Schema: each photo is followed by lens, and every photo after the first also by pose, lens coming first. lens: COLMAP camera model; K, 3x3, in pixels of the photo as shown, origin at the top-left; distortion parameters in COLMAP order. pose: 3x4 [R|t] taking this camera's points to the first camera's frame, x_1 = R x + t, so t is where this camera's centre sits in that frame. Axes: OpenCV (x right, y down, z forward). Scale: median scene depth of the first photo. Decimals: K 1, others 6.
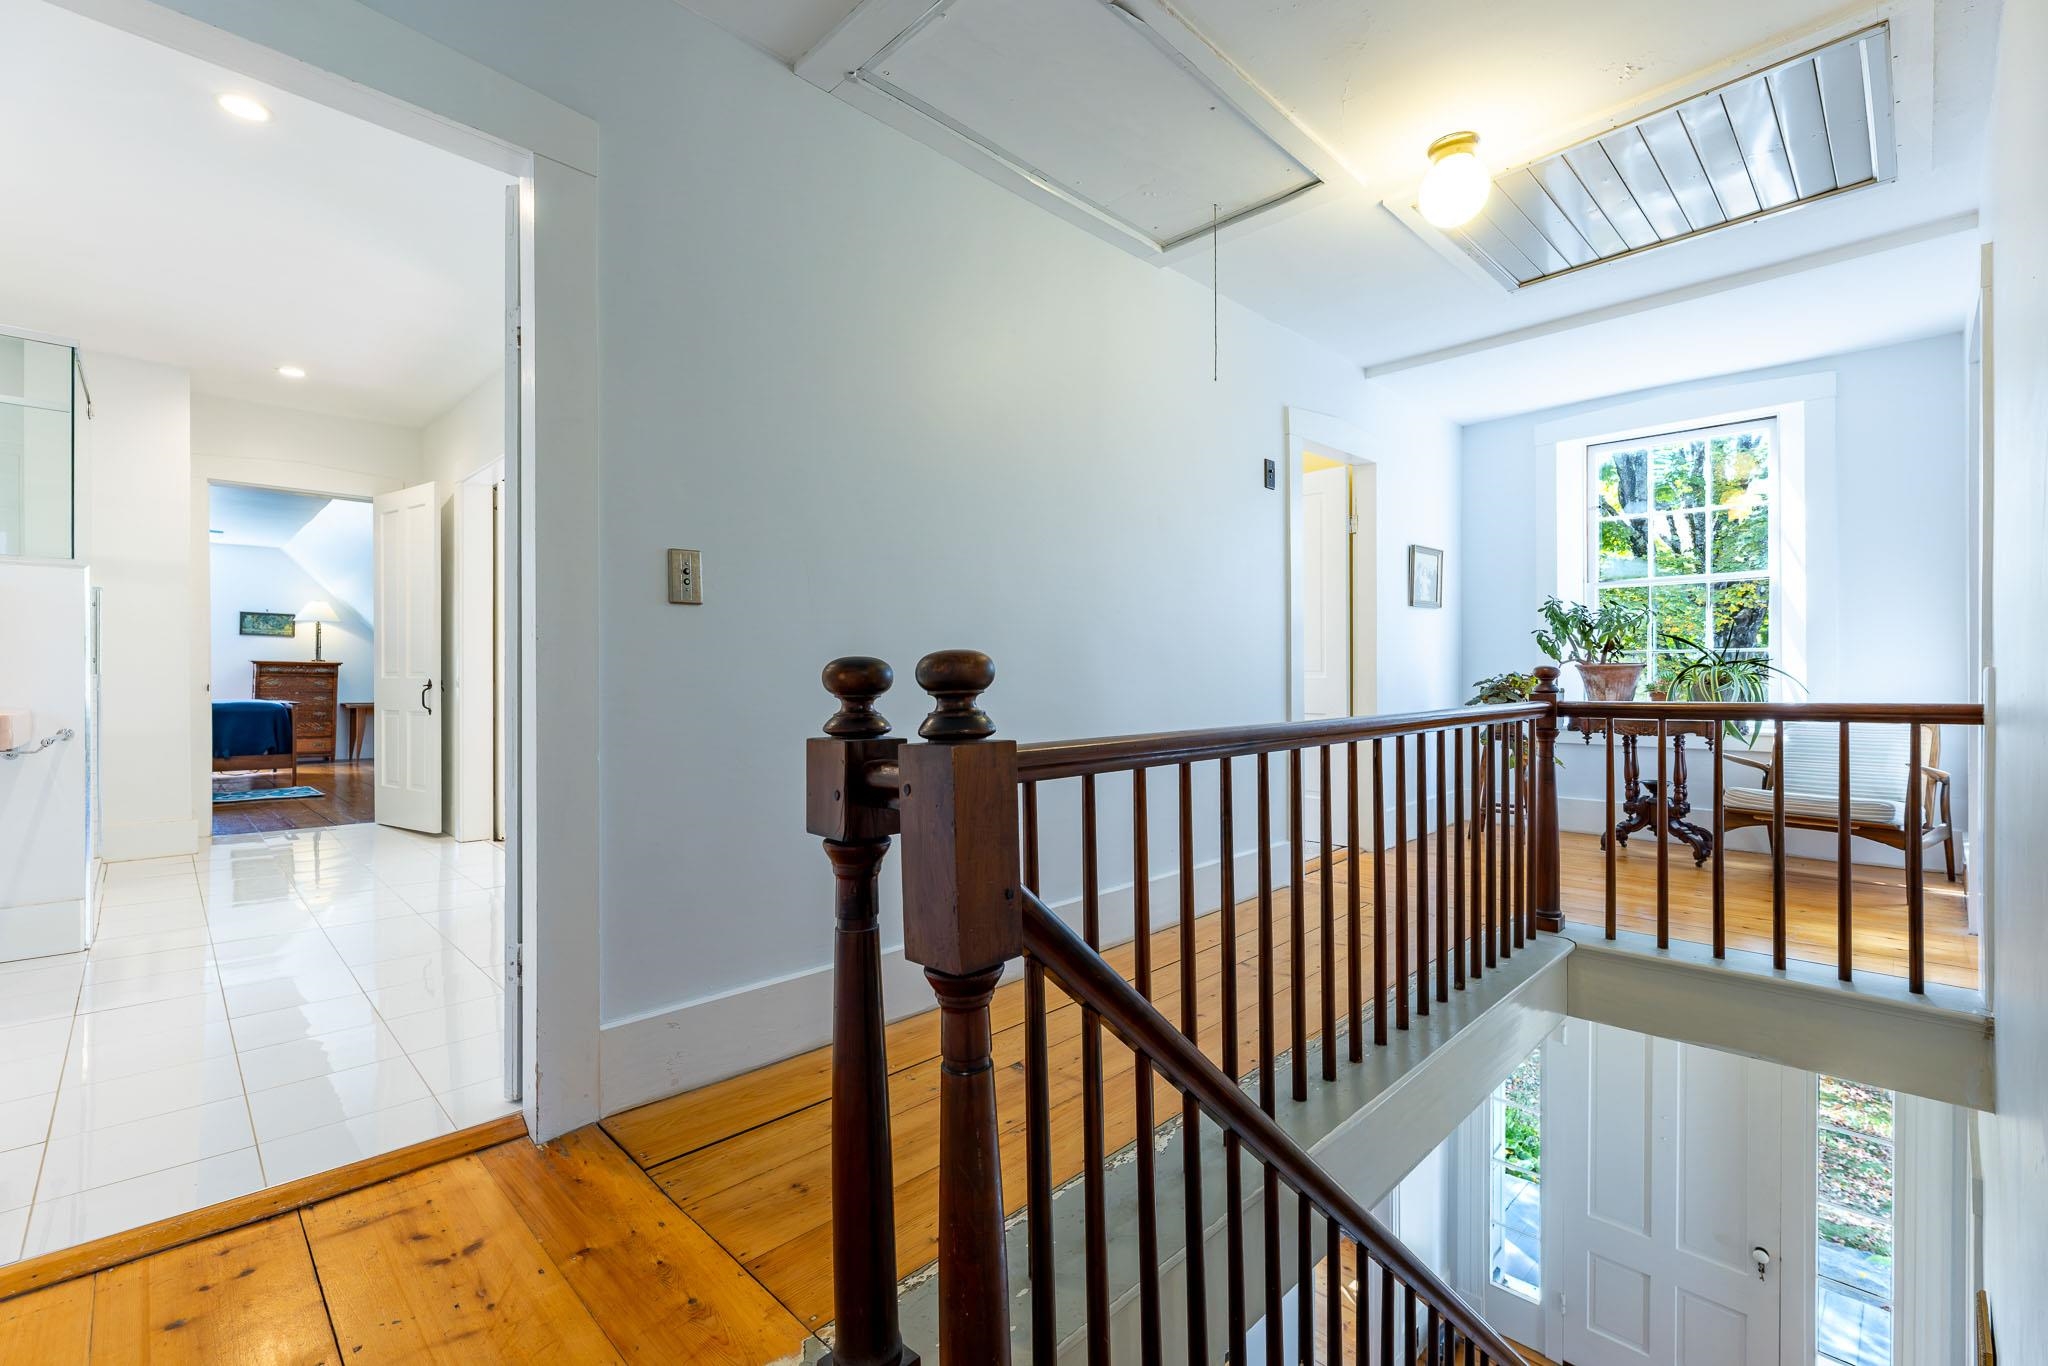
lens RADIAL K [[879.0, 0, 1019.4], [0, 879.0, 658.8], [0, 0, 1]] dist [-0.001290, -0.000023]
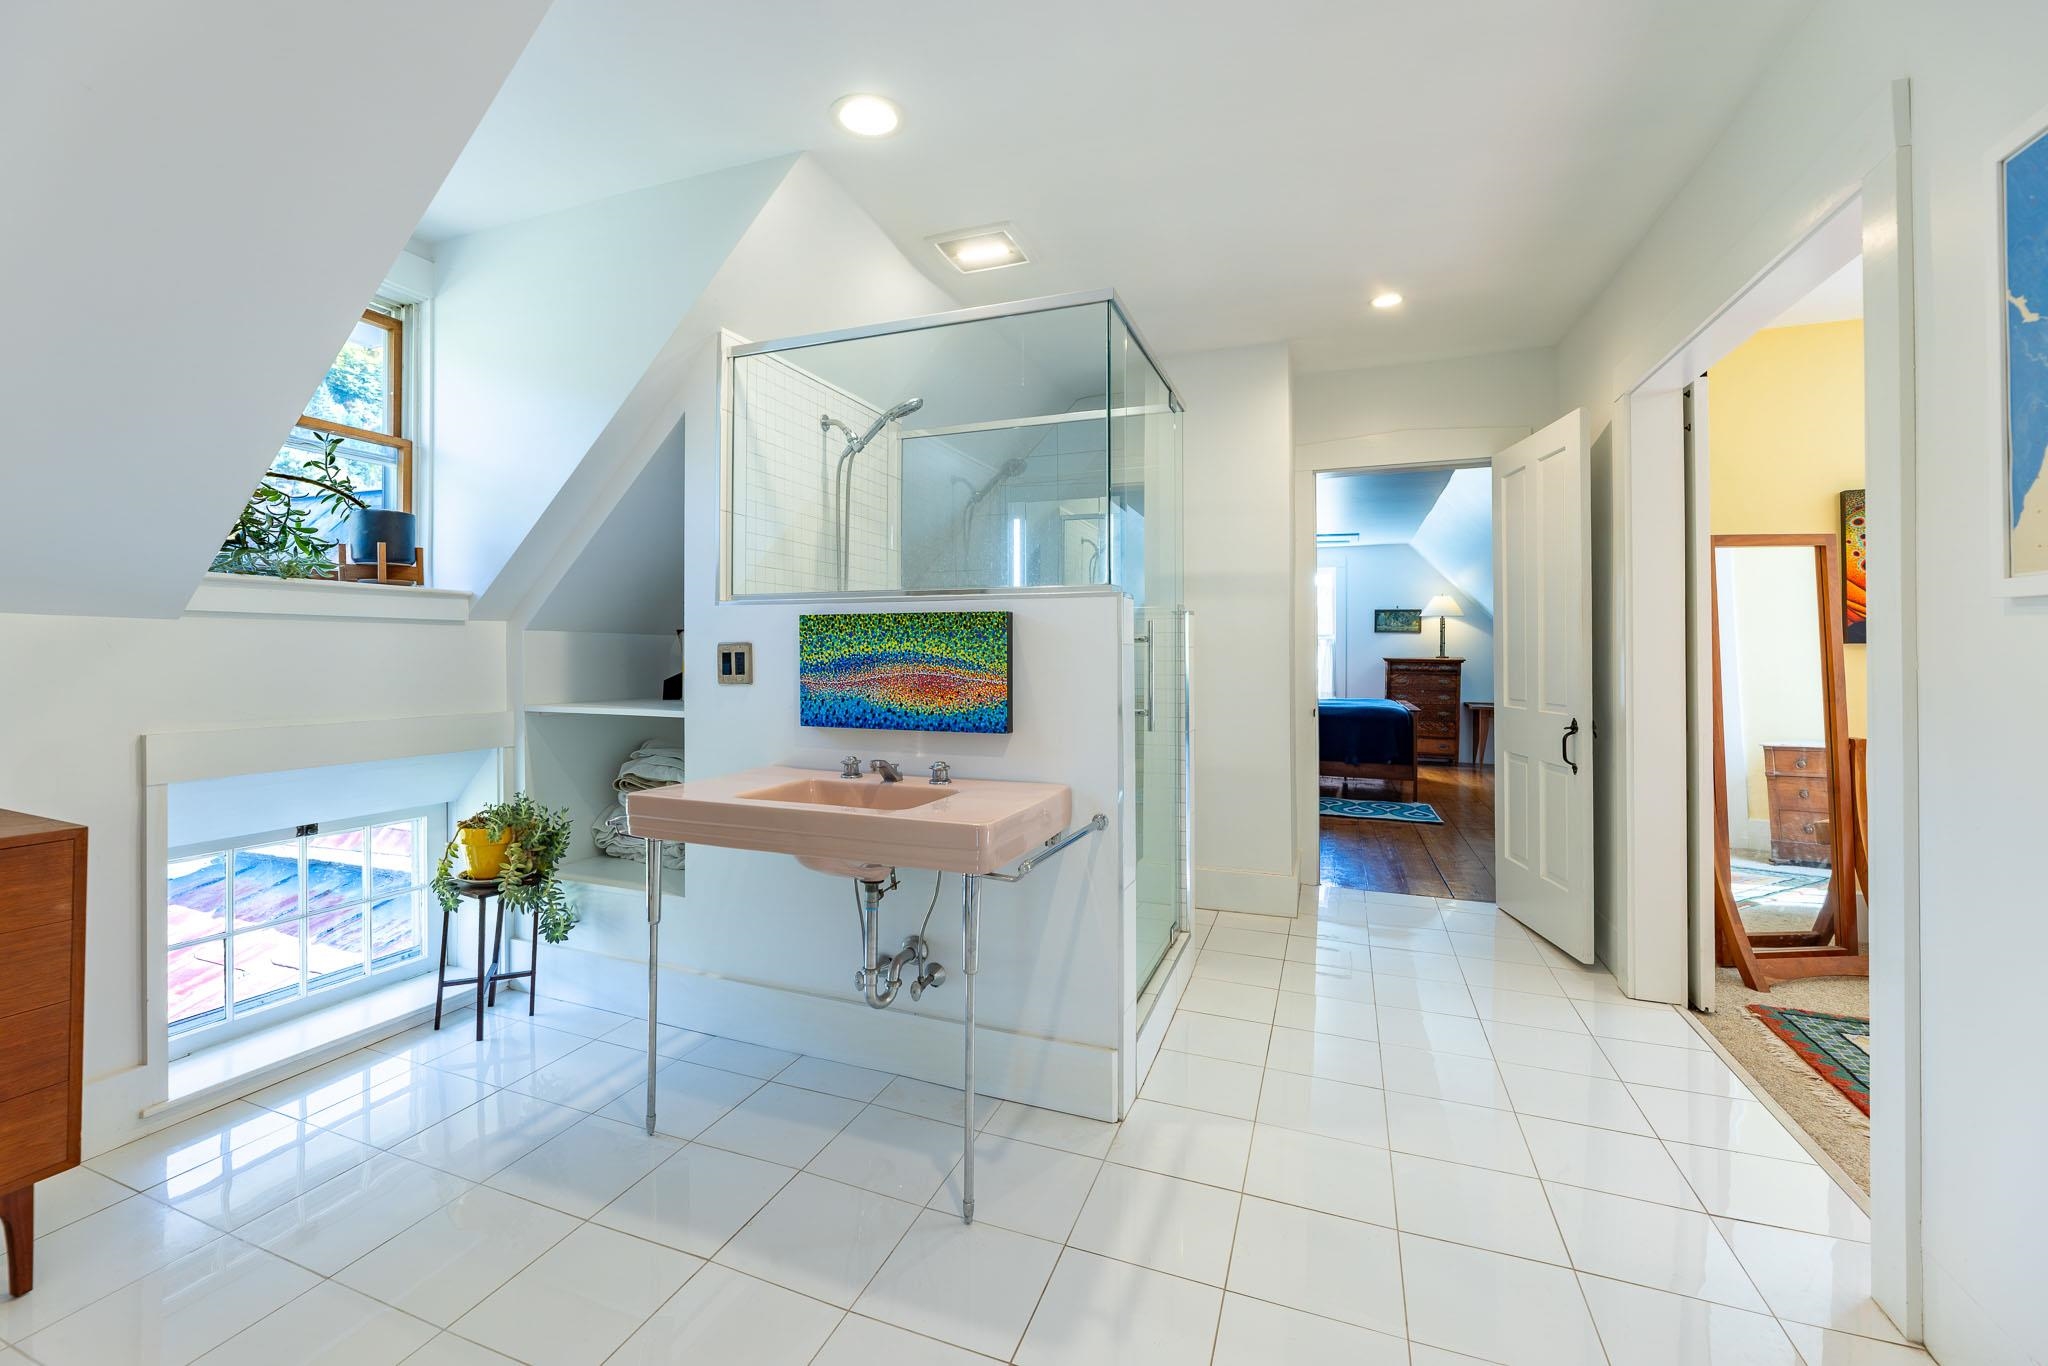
lens RADIAL K [[832.6, 0, 1019.8], [0, 832.6, 643.7], [0, 0, 1]] dist [-0.002823, -0.000215]
pose [[0.403177, -0.000509, -0.915122, -0.164426], [0.011391, 0.999925, 0.004463, -0.022926], [0.915051, -0.012224, 0.403153, 0.227212]]
